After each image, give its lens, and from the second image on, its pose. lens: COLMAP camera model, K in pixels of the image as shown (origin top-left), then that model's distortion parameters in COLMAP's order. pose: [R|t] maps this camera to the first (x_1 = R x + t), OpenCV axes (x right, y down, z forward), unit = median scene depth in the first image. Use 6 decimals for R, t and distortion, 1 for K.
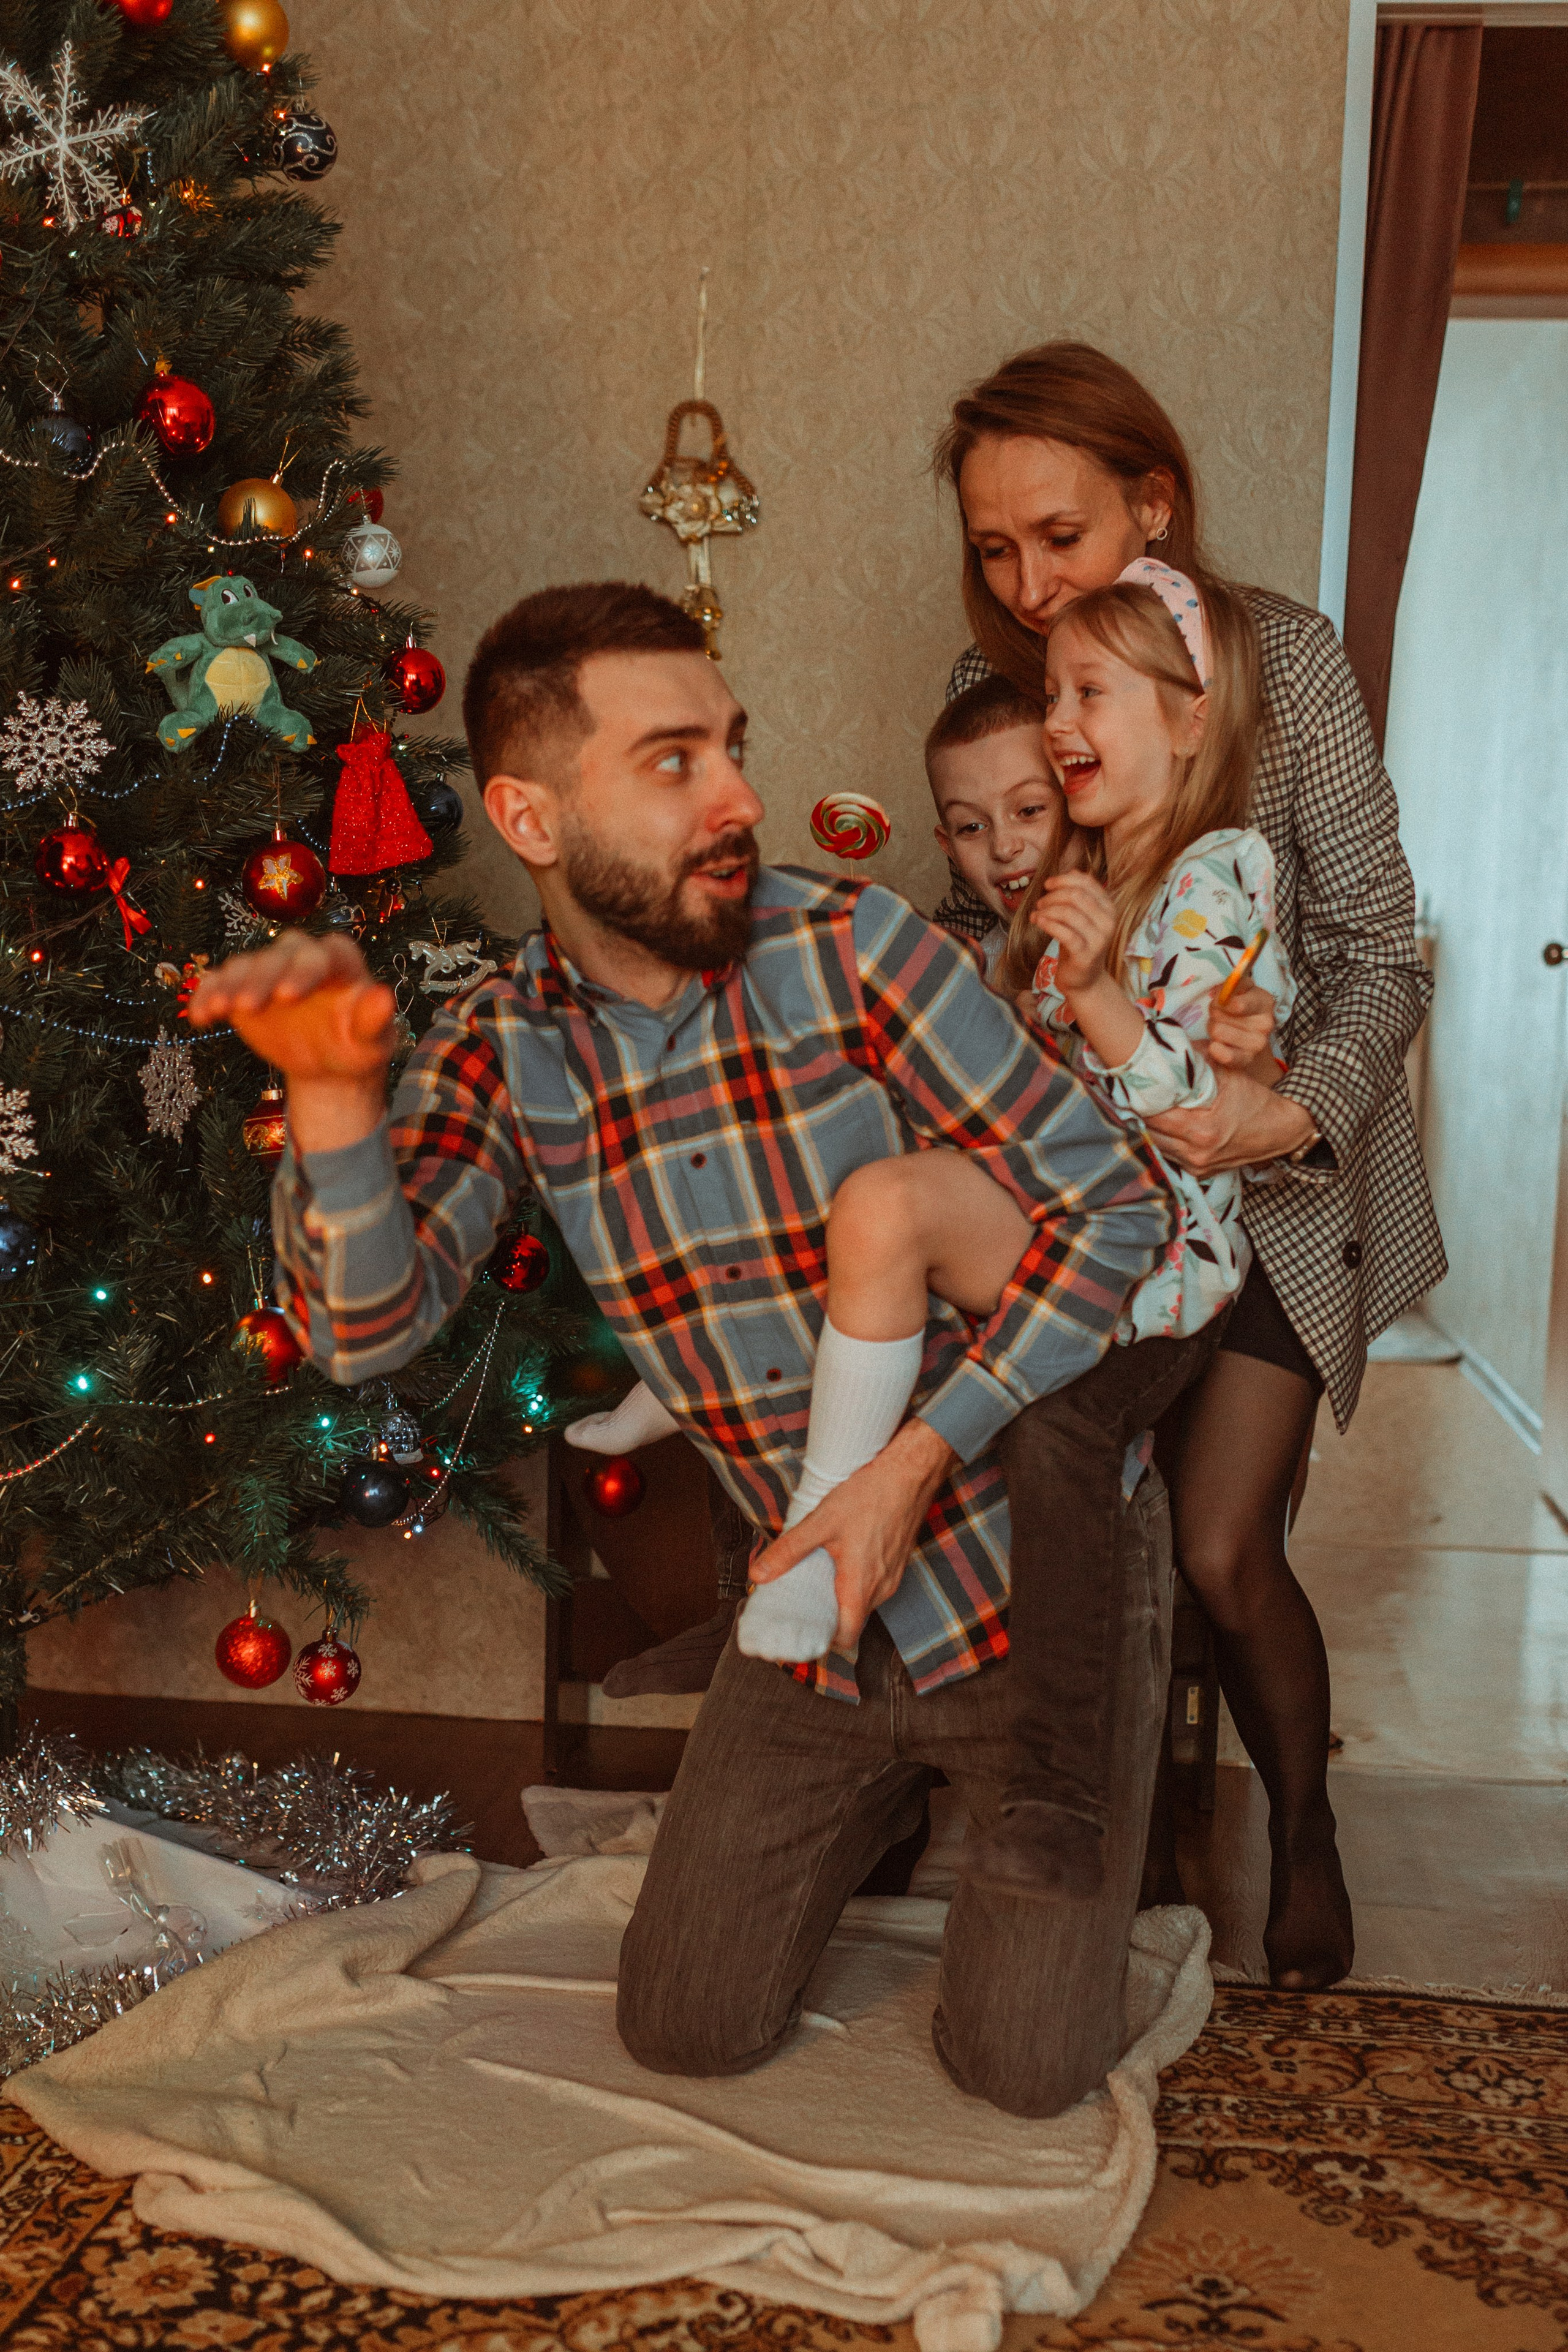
lens RADIAL K [[3189.1, 0, 784.0], [0, 3189.1, 1176.0], [0, 0, 1]] dist [-0.009518, -0.028023]
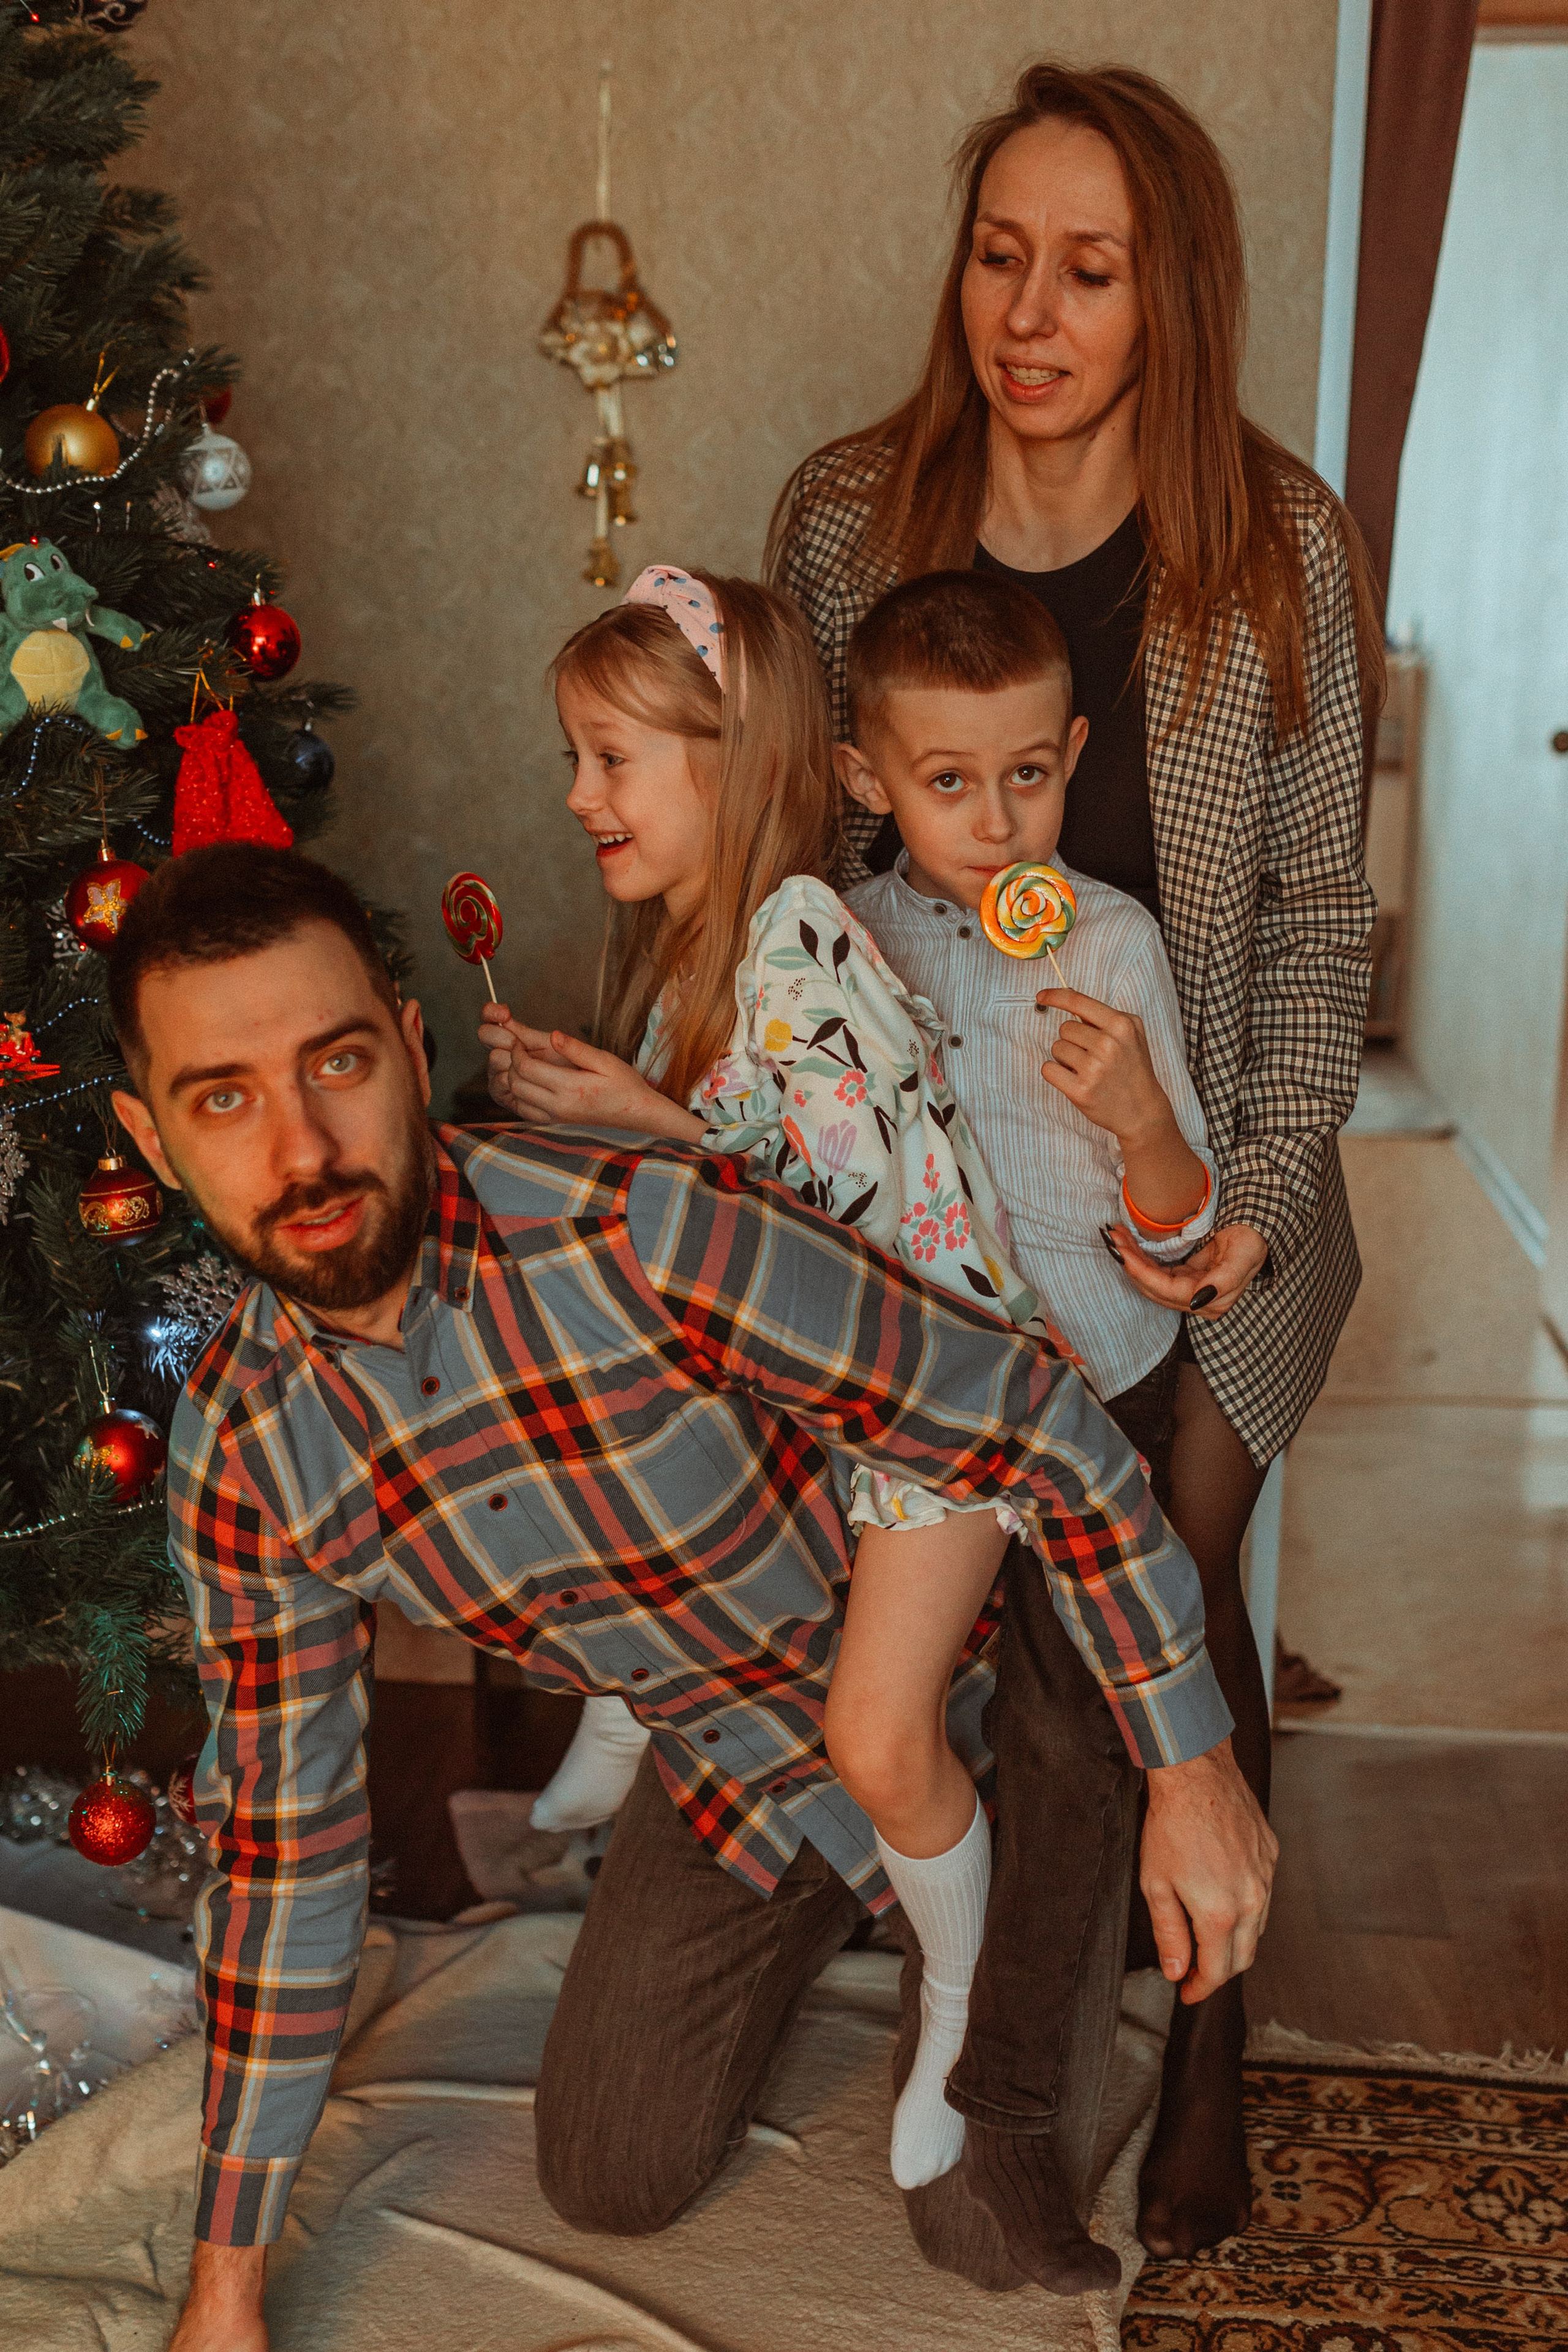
lens RADIAL K [[3183.9, 0, 784.0], [0, 3183.9, 1176.0], [0, 0, 1]] dist [0.006025, -0.031120]
pose [[0.999736, -0.022094, 0.006308, 0.015428], [0.021172, 0.992475, 0.120606, -0.119583], [-0.008925, -0.120441, 0.992680, 0.141736]]
